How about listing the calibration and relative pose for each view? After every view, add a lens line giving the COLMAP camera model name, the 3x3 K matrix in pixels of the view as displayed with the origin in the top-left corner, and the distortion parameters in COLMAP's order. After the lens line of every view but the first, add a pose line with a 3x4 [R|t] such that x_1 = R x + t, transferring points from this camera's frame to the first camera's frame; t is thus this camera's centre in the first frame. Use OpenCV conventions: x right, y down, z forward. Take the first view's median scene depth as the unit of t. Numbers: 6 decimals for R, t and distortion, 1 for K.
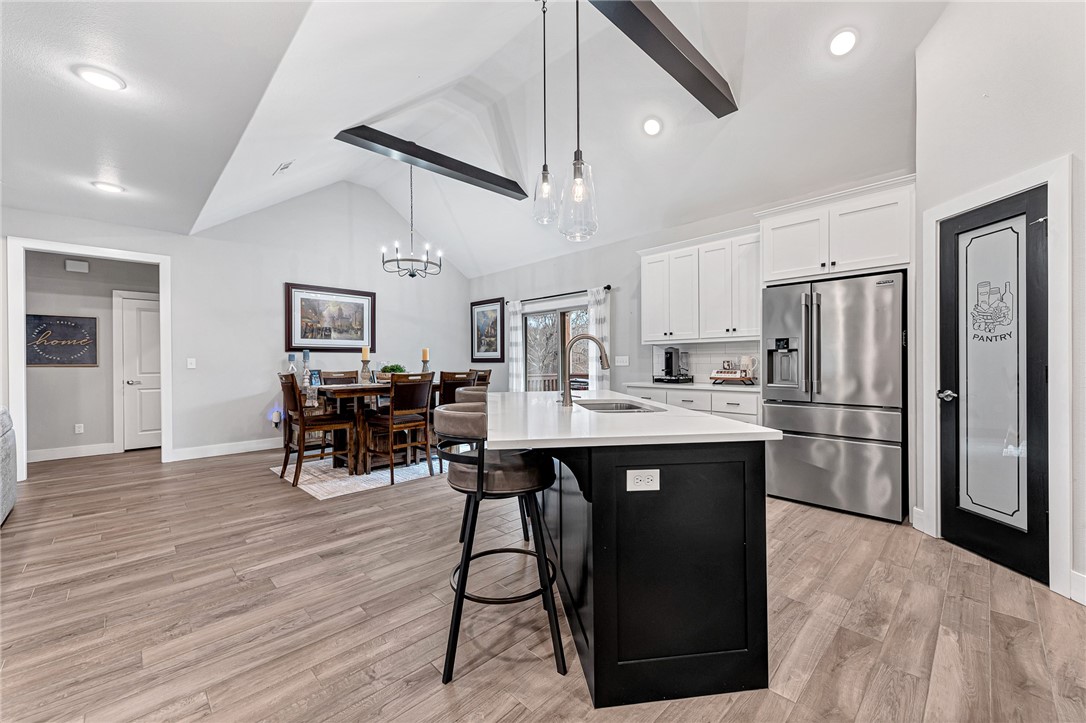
lens RADIAL K [[428.5, 0, 543.1], [0, 428.5, 364.9], [0, 0, 1]] dist [0.007651, -0.000208]
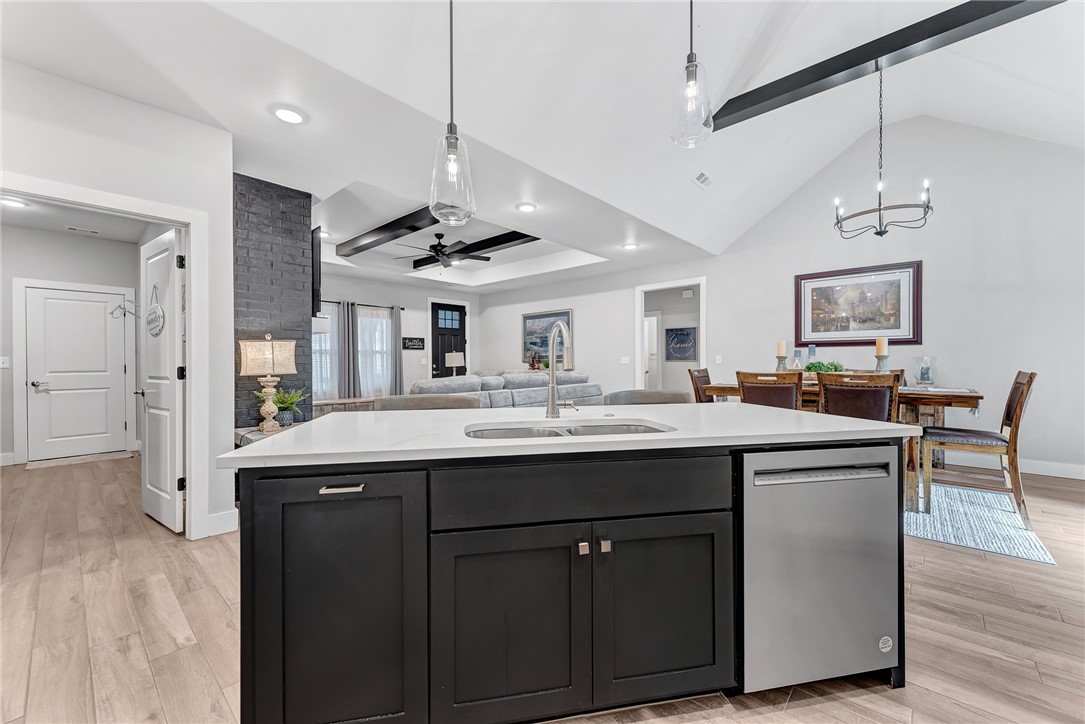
lens RADIAL K [[429.8, 0, 541.9], [0, 429.8, 363.2], [0, 0, 1]] dist [0.005183, -0.000308]
pose [[0.064065, 0.009988, -0.997896, 0.414515], [-0.002224, 0.999949, 0.009866, -0.004569], [0.997943, 0.001587, 0.064084, 0.471568]]
